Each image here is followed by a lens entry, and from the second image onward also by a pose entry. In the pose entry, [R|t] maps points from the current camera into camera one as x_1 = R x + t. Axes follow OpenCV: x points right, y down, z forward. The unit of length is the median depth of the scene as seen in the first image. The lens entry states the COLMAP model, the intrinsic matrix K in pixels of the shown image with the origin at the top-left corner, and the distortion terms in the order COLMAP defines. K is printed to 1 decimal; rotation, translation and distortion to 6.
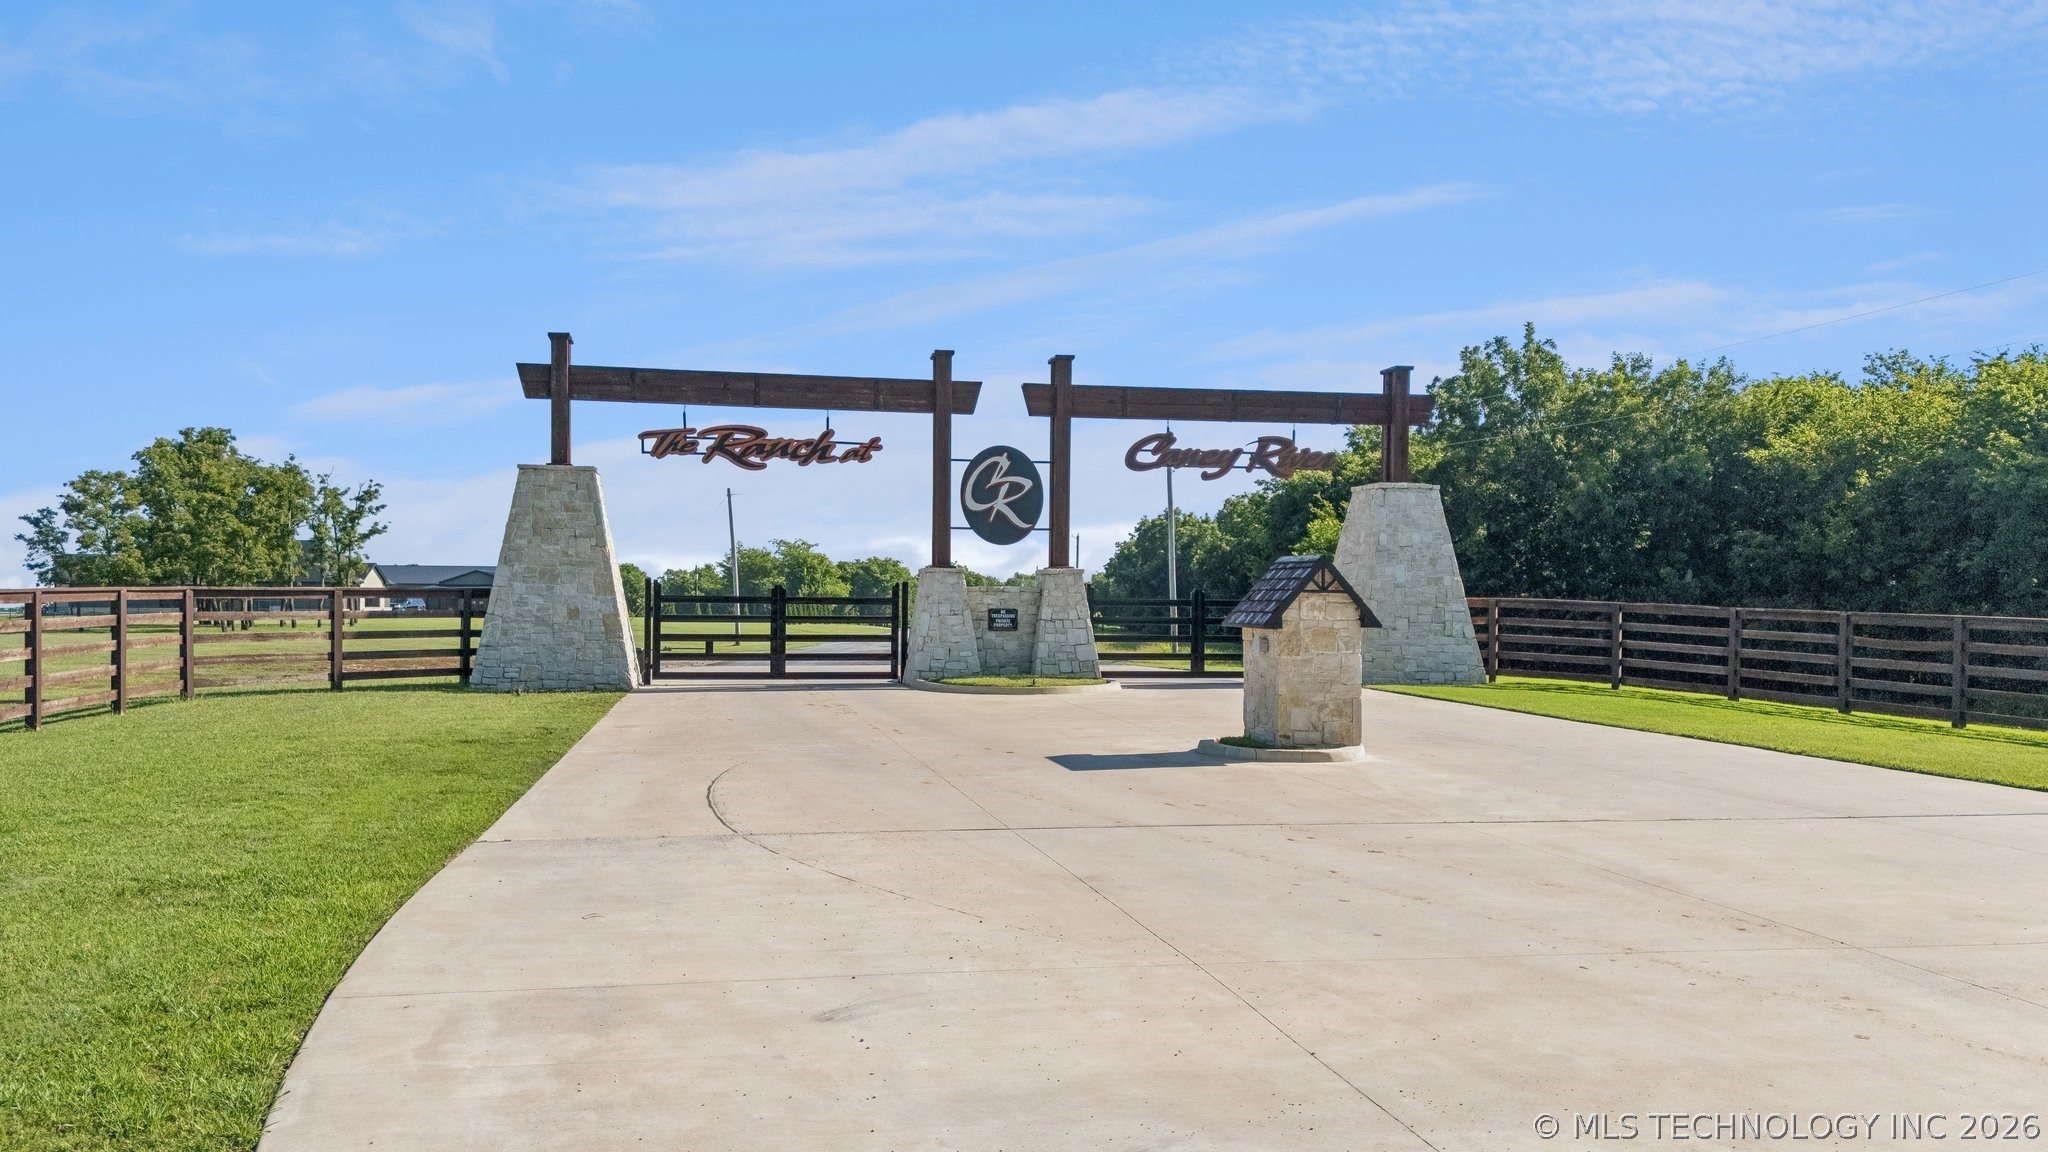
lens RADIAL K [[1538.5, 0, 1024.0], [0, 1538.5, 576.0], [0, 0, 1]] dist [0.095331, -0.066605]
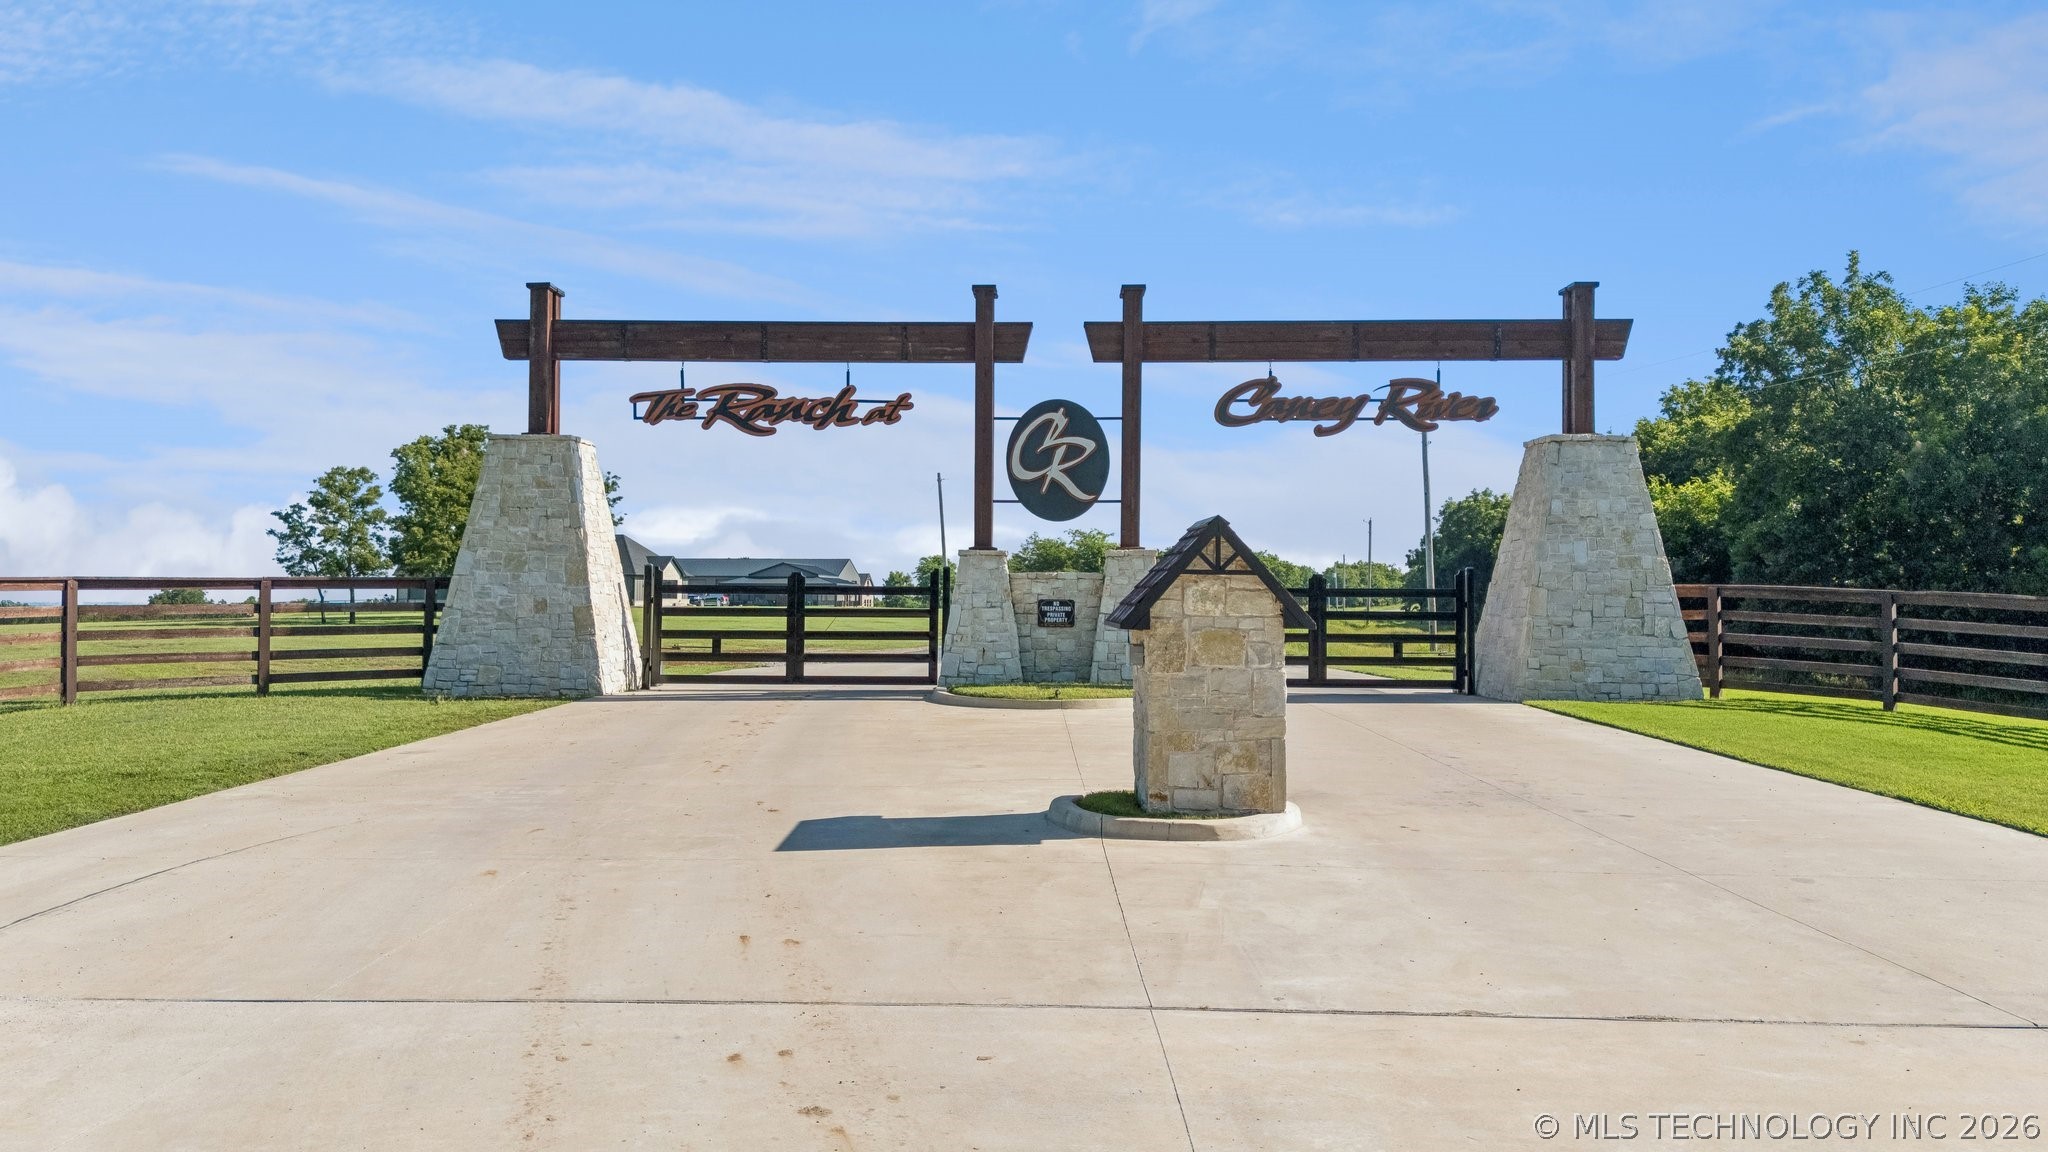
lens RADIAL K [[1553.9, 0, 1023.6], [0, 1553.9, 531.6], [0, 0, 1]] dist [0.067765, -0.071113]
pose [[0.977526, -0.010867, -0.210535, 0.140491], [0.006112, 0.999712, -0.023223, 0.004271], [0.210726, 0.021415, 0.977310, 0.194258]]
